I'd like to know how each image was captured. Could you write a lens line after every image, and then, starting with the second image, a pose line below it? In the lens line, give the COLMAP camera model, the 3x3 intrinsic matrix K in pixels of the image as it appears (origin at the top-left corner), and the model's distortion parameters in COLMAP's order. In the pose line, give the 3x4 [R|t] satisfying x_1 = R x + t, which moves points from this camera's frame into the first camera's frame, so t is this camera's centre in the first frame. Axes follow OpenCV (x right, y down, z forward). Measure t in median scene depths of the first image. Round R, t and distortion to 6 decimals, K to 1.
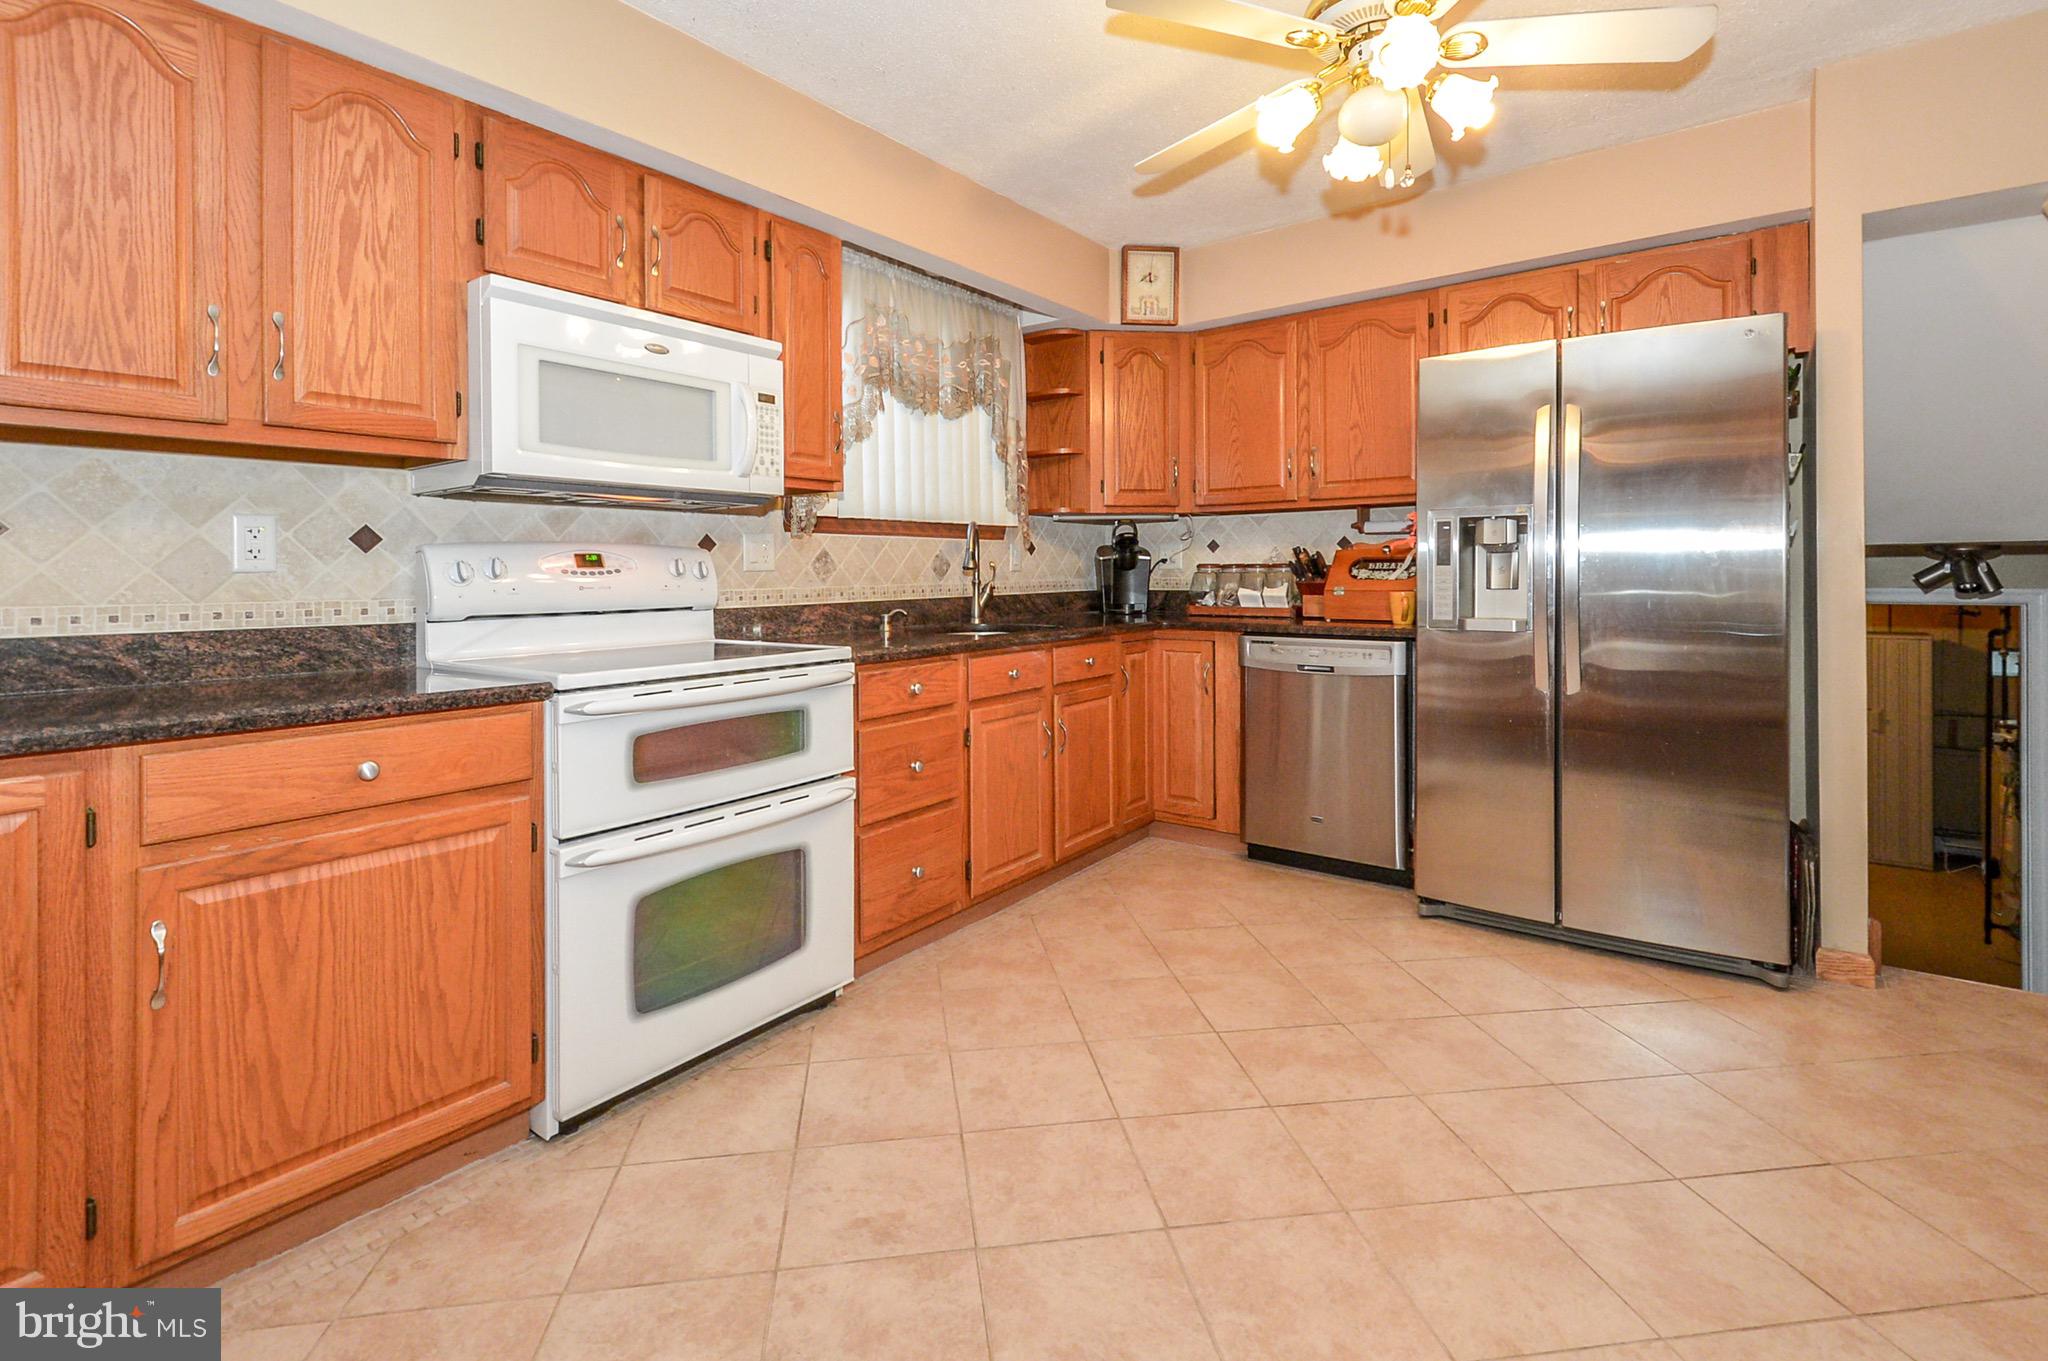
lens RADIAL K [[958.7, 0, 1011.5], [0, 958.7, 566.5], [0, 0, 1]] dist [0.010131, -0.001678]
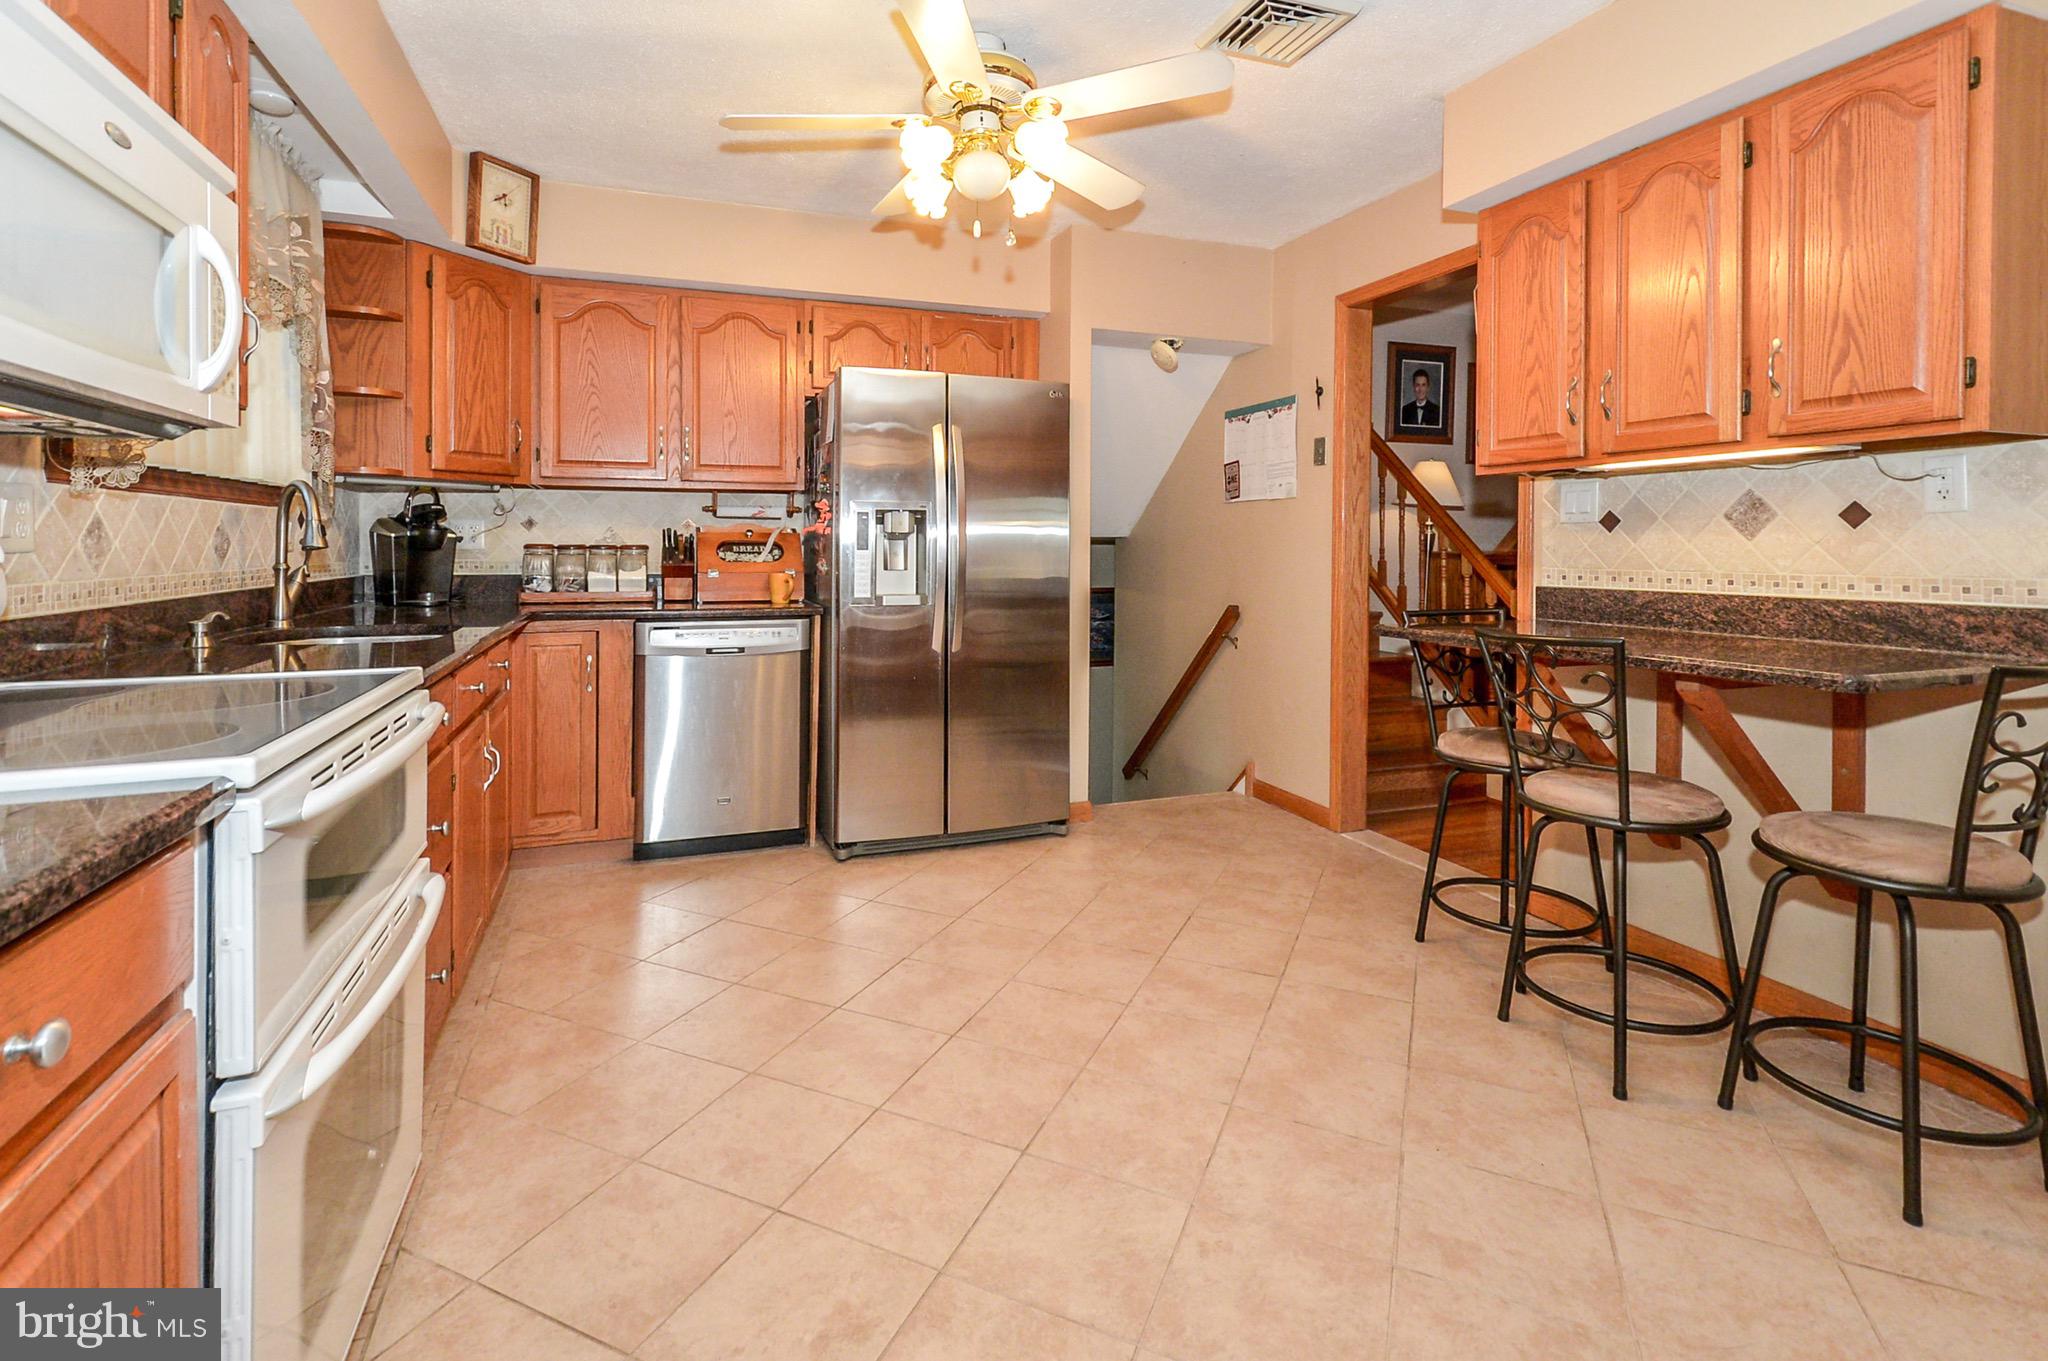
lens RADIAL K [[958.7, 0, 1025.0], [0, 958.7, 551.9], [0, 0, 1]] dist [0.010131, -0.001678]
pose [[0.529483, 0.004730, 0.848307, -0.350661], [-0.010352, 0.999946, 0.000886, -0.001450], [-0.848257, -0.009251, 0.529504, 0.189253]]
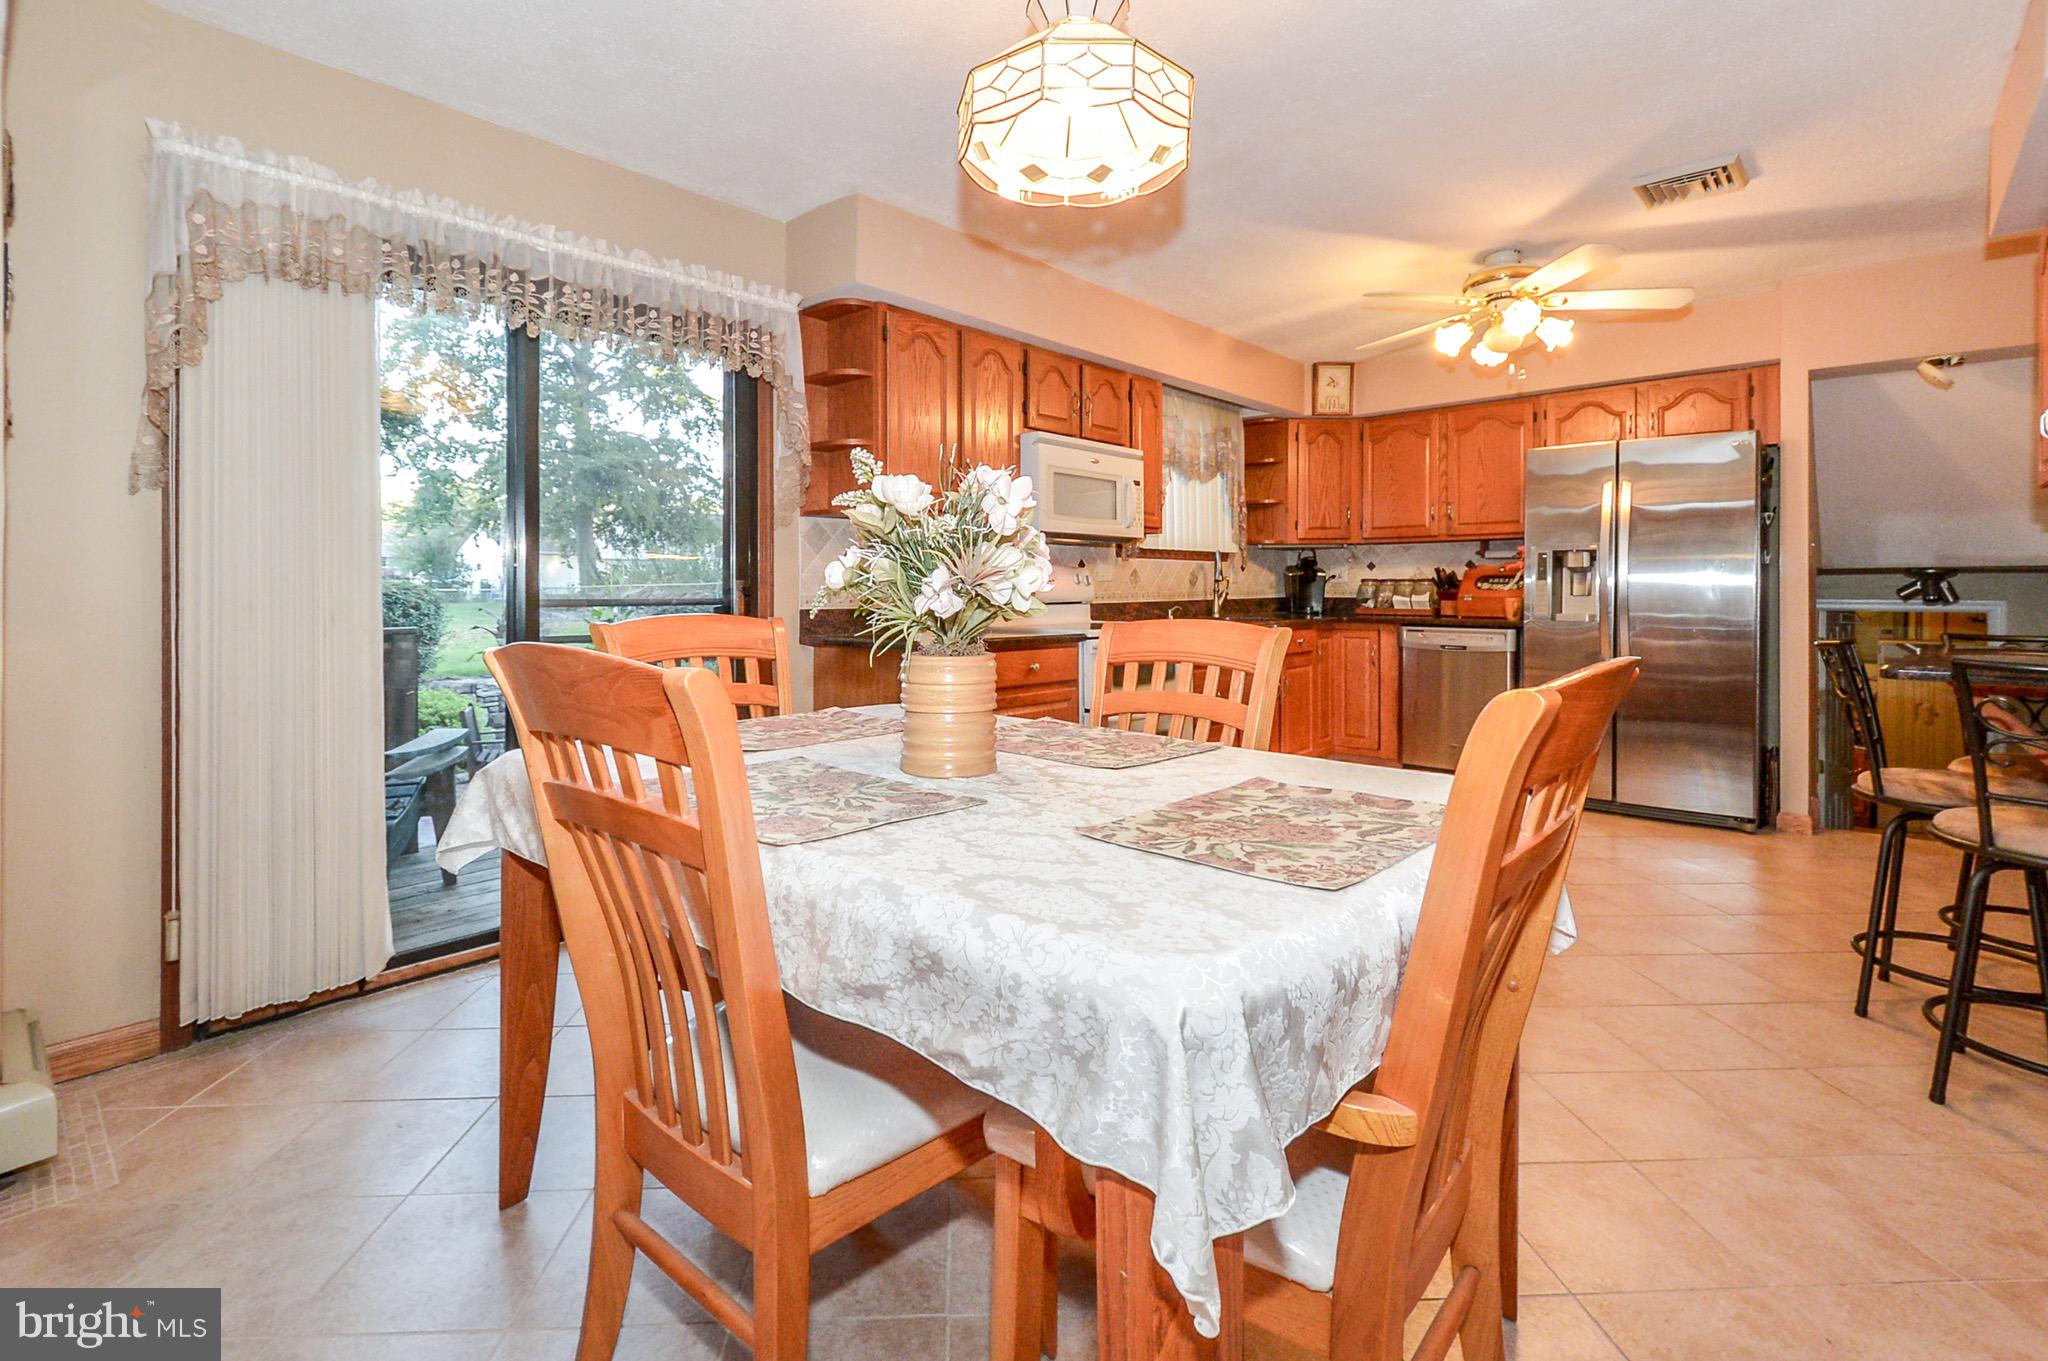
lens RADIAL K [[958.7, 0, 995.1], [0, 958.7, 586.6], [0, 0, 1]] dist [0.010131, -0.001678]
pose [[0.995197, 0.006482, -0.097675, -0.243877], [-0.005893, 0.999963, 0.006317, 0.003577], [0.097712, -0.005711, 0.995198, -0.555331]]
